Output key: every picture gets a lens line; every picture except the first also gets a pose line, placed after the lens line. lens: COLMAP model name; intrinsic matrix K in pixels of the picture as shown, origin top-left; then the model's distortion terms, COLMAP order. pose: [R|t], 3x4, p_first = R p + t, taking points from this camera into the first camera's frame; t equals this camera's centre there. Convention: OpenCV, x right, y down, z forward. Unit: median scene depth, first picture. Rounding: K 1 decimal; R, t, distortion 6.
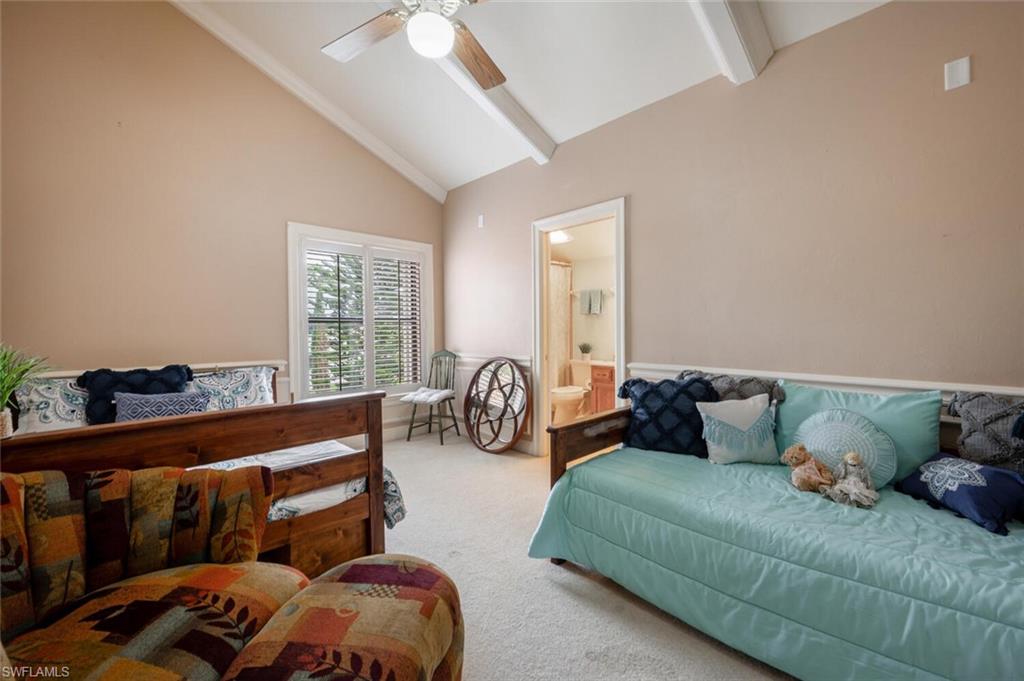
lens RADIAL K [[410.0, 0, 512.0], [0, 410.0, 340.5], [0, 0, 1]] dist [0.000676, 0.000064]
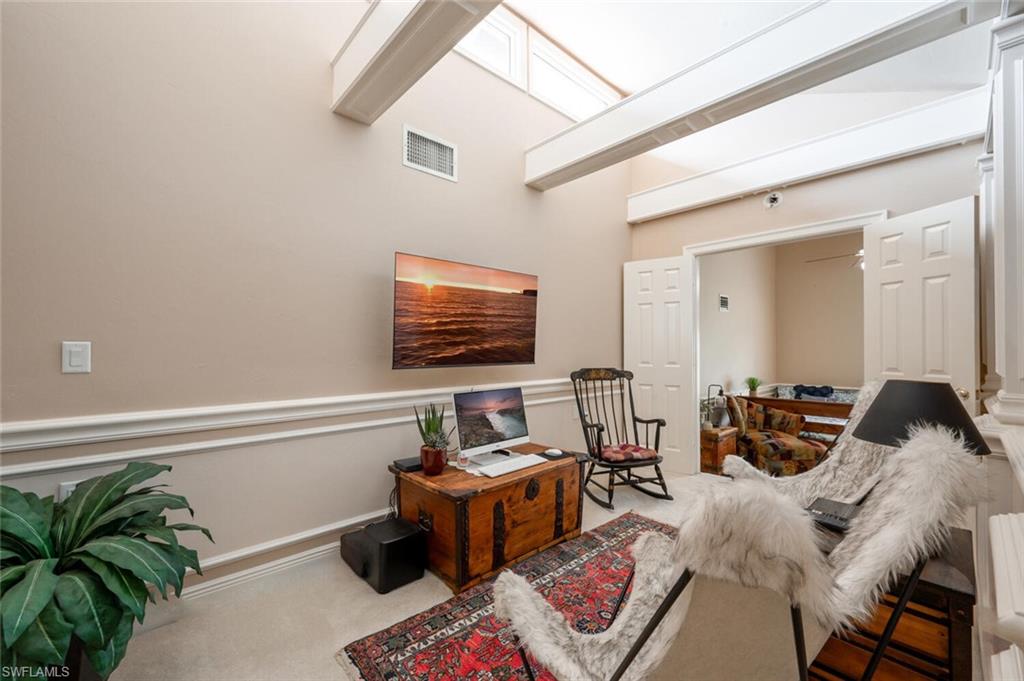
lens RADIAL K [[410.0, 0, 512.0], [0, 410.0, 340.5], [0, 0, 1]] dist [0.000676, 0.000064]
pose [[-0.022783, -0.006831, -0.999717, 1.892360], [-0.025531, 0.999655, -0.006249, -0.168199], [0.999414, 0.025381, -0.022949, -0.925104]]
